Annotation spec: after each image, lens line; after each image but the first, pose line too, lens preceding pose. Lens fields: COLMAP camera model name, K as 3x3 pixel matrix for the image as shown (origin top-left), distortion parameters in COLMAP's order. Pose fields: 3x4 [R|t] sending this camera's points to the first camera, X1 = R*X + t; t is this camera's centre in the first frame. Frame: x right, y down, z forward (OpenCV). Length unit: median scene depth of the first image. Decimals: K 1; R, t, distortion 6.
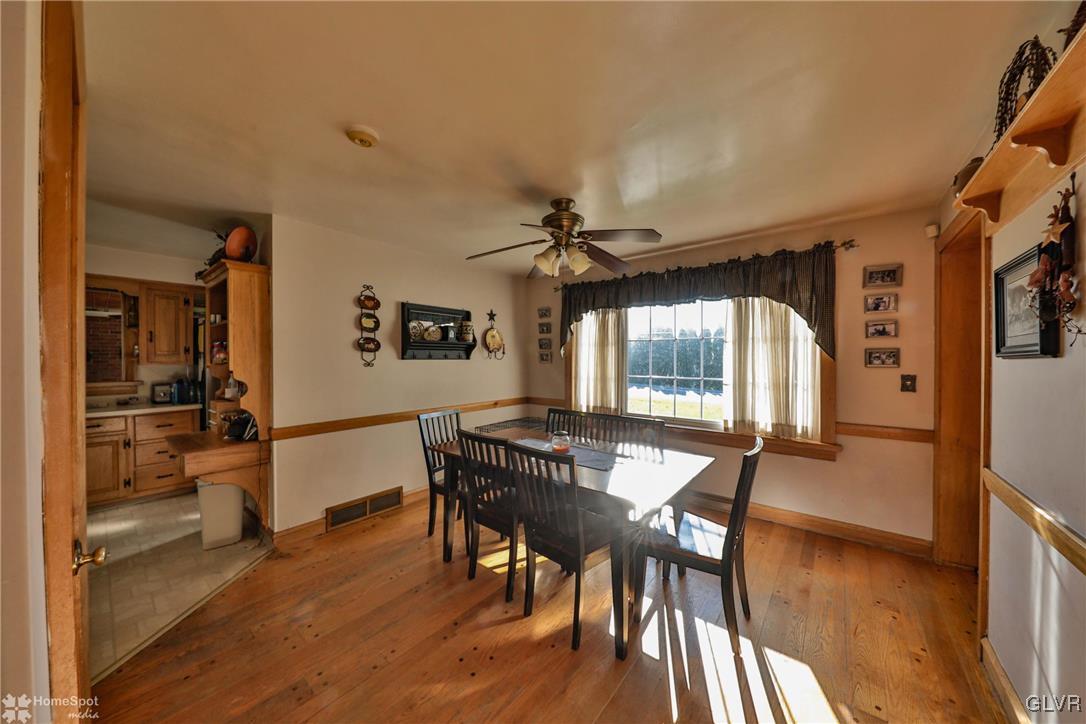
lens RADIAL K [[360.8, 0, 542.7], [0, 360.8, 362.6], [0, 0, 1]] dist [-0.003323, -0.001695]
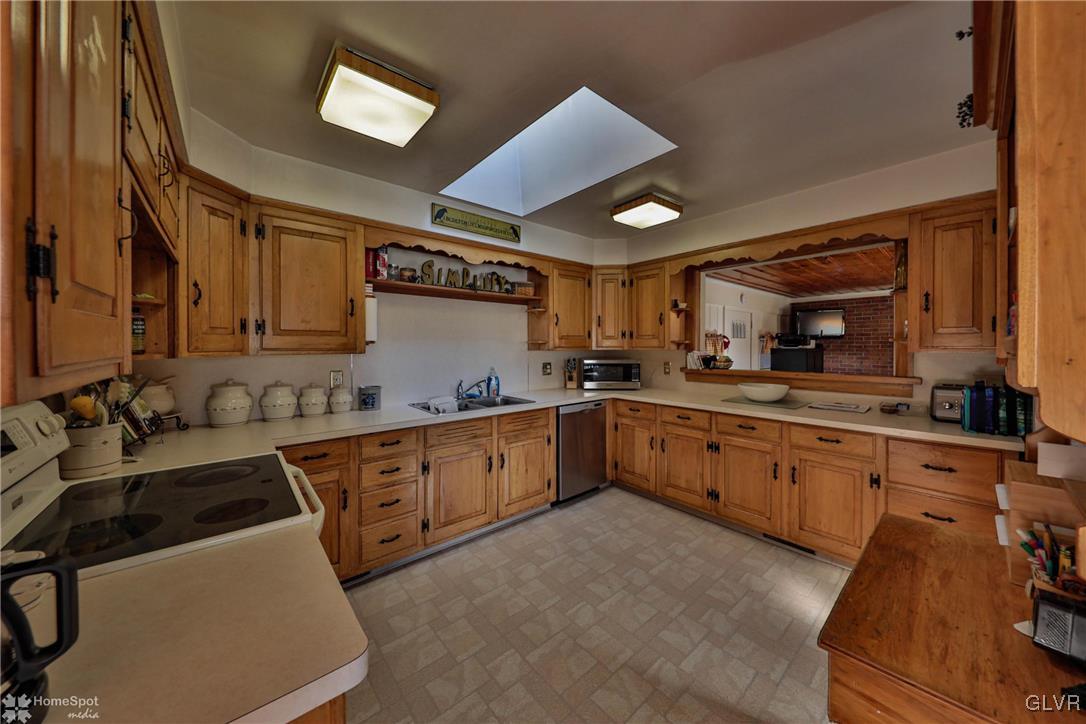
lens RADIAL K [[360.8, 0, 545.3], [0, 360.8, 348.6], [0, 0, 1]] dist [-0.003323, -0.001695]
pose [[-0.186735, 0.005743, -0.982393, -0.422469], [-0.010491, 0.999914, 0.007840, 0.002992], [0.982354, 0.011771, -0.186659, 0.516998]]
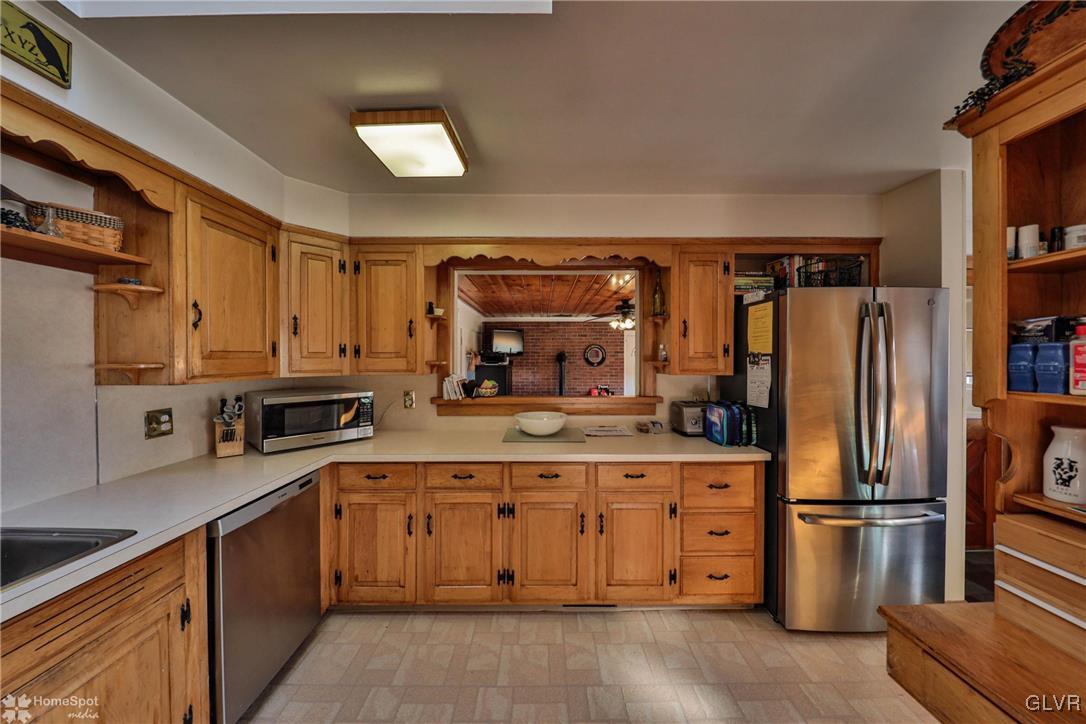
lens RADIAL K [[360.8, 0, 540.0], [0, 360.8, 359.7], [0, 0, 1]] dist [-0.003323, -0.001695]
pose [[0.626137, 0.000514, -0.779713, -0.771747], [-0.007992, 0.999951, -0.005759, -0.014236], [0.779672, 0.009837, 0.626111, 0.420580]]
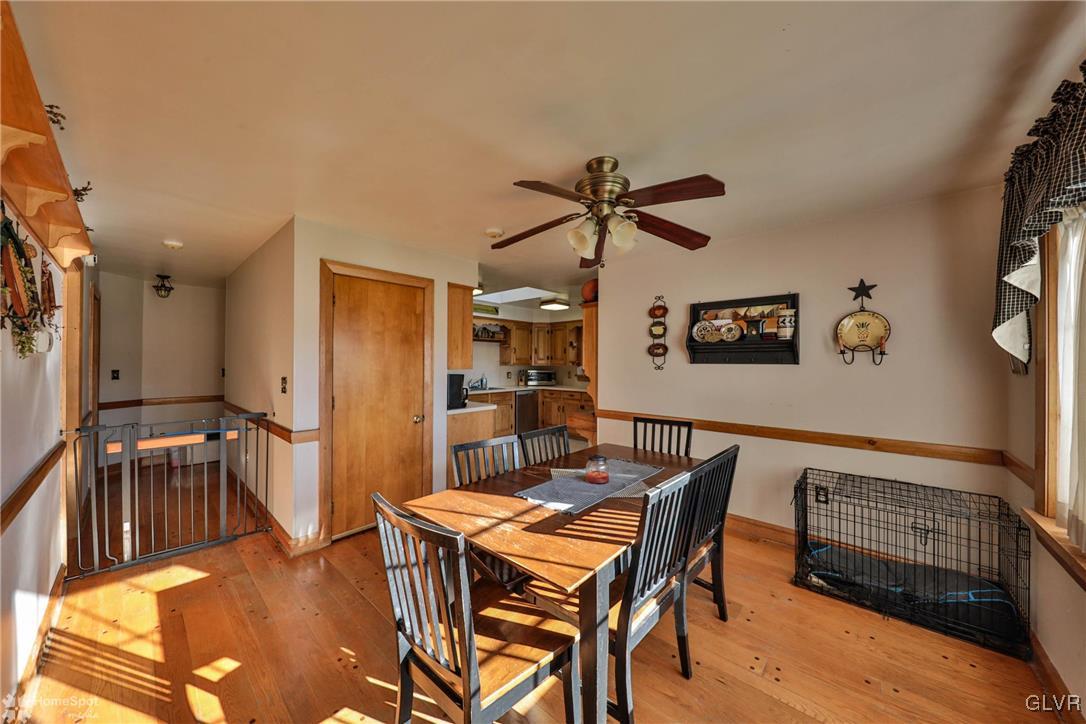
lens RADIAL K [[360.8, 0, 537.4], [0, 360.8, 362.4], [0, 0, 1]] dist [-0.003323, -0.001695]
pose [[-0.063922, -0.001607, -0.997954, 0.559361], [-0.017906, 0.999840, -0.000463, -0.003562], [0.997794, 0.017840, -0.063941, 0.613439]]
